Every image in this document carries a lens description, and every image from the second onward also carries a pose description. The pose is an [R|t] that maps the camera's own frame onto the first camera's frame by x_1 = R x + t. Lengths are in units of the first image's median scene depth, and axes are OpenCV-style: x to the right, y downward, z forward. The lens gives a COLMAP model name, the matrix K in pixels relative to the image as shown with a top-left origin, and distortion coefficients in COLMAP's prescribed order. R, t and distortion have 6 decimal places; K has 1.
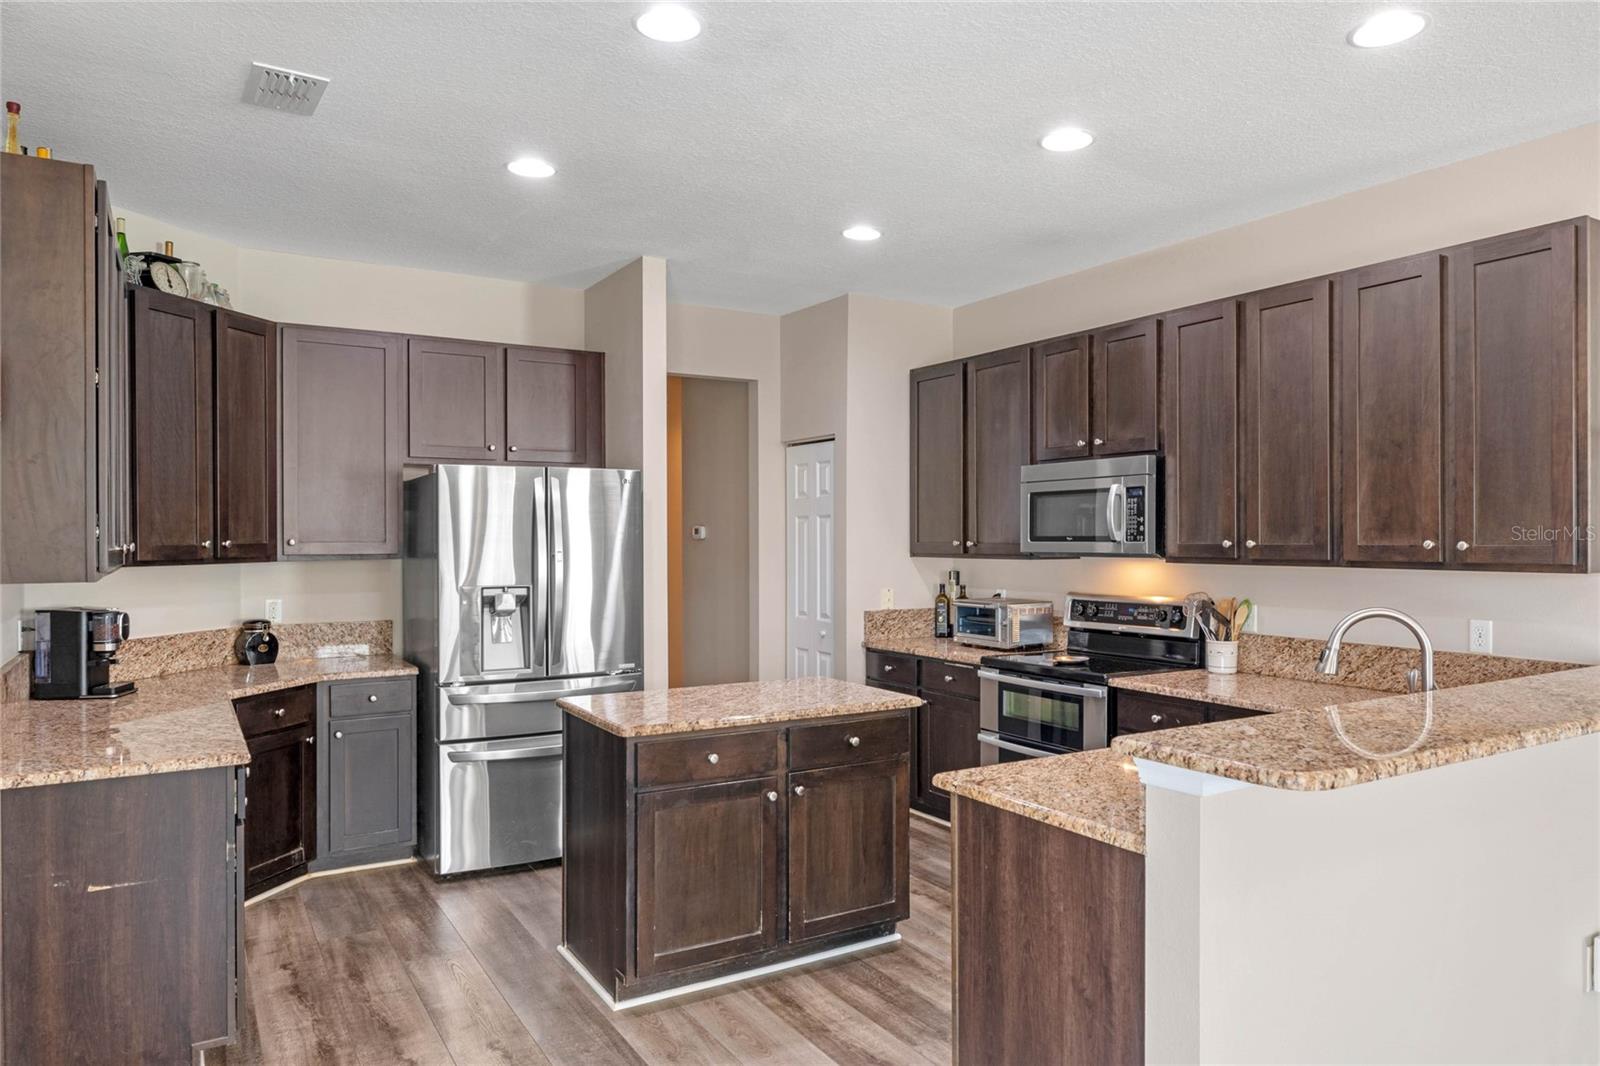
lens RADIAL K [[1022.8, 0, 799.7], [0, 1022.8, 533.6], [0, 0, 1]] dist [0.001071, 0.000188]
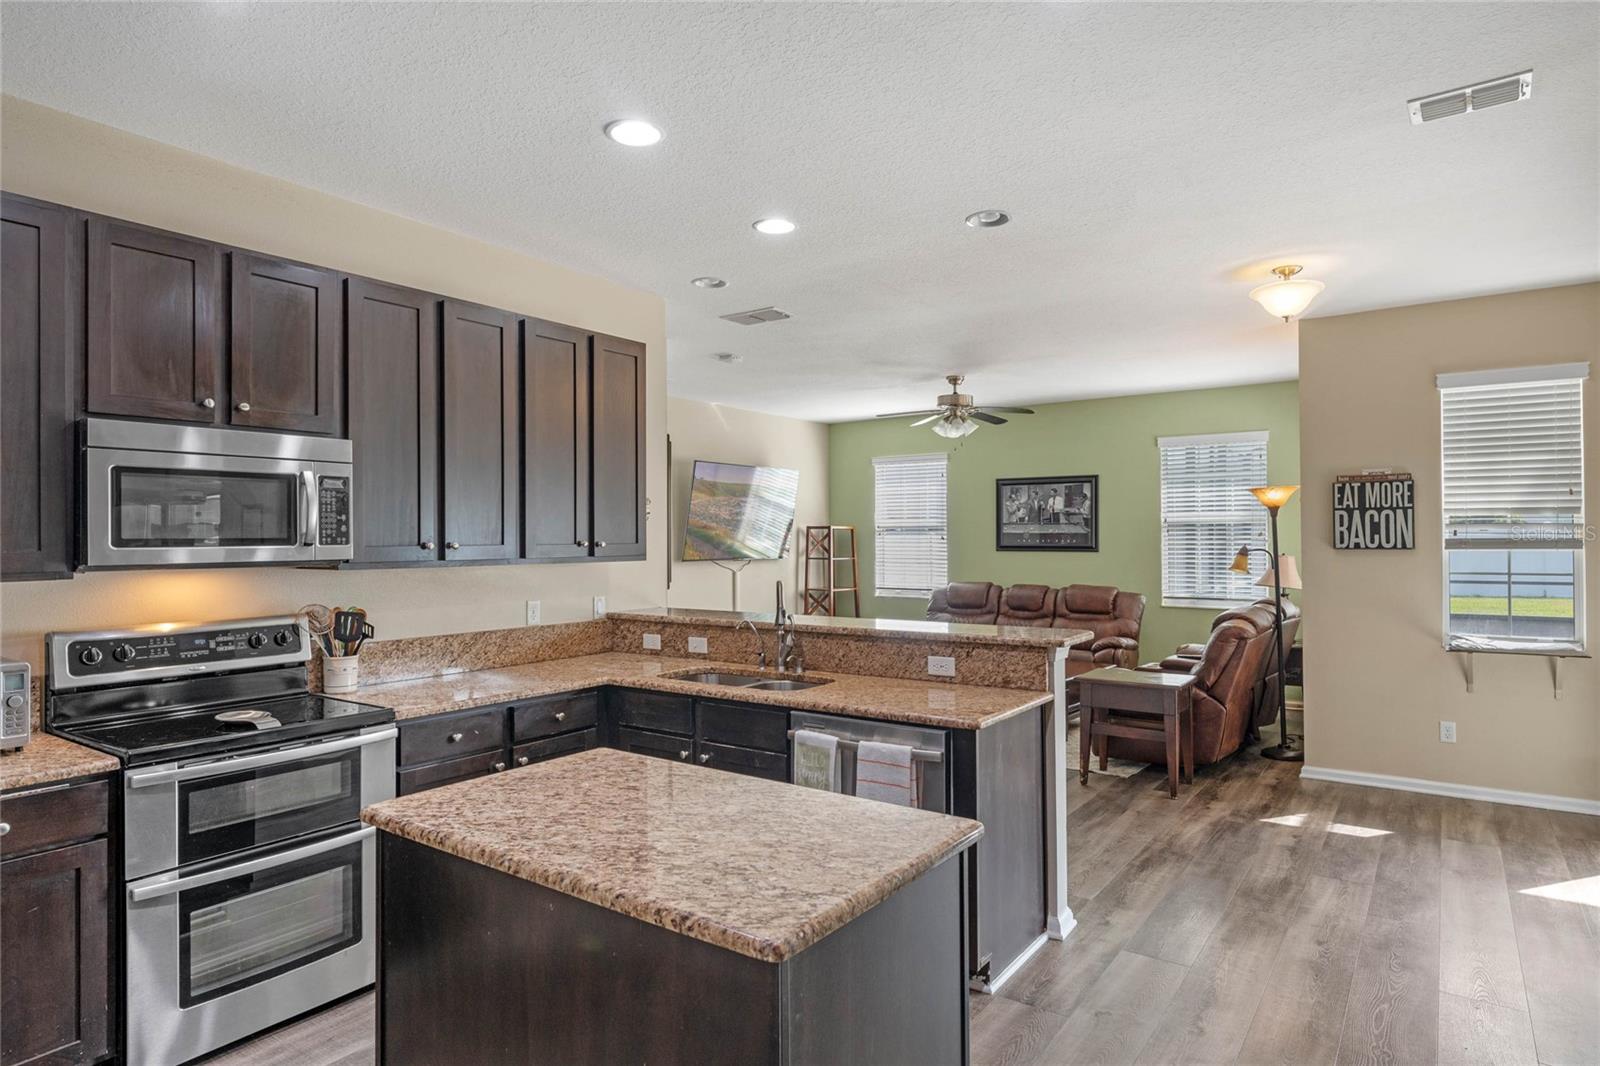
lens RADIAL K [[918.2, 0, 800.3], [0, 918.2, 533.8], [0, 0, 1]] dist [-0.002157, -0.000432]
pose [[-0.394463, 0.005436, 0.918896, -0.460306], [0.001165, 0.999985, -0.005416, 0.003092], [-0.918911, -0.001066, -0.394463, 0.918984]]
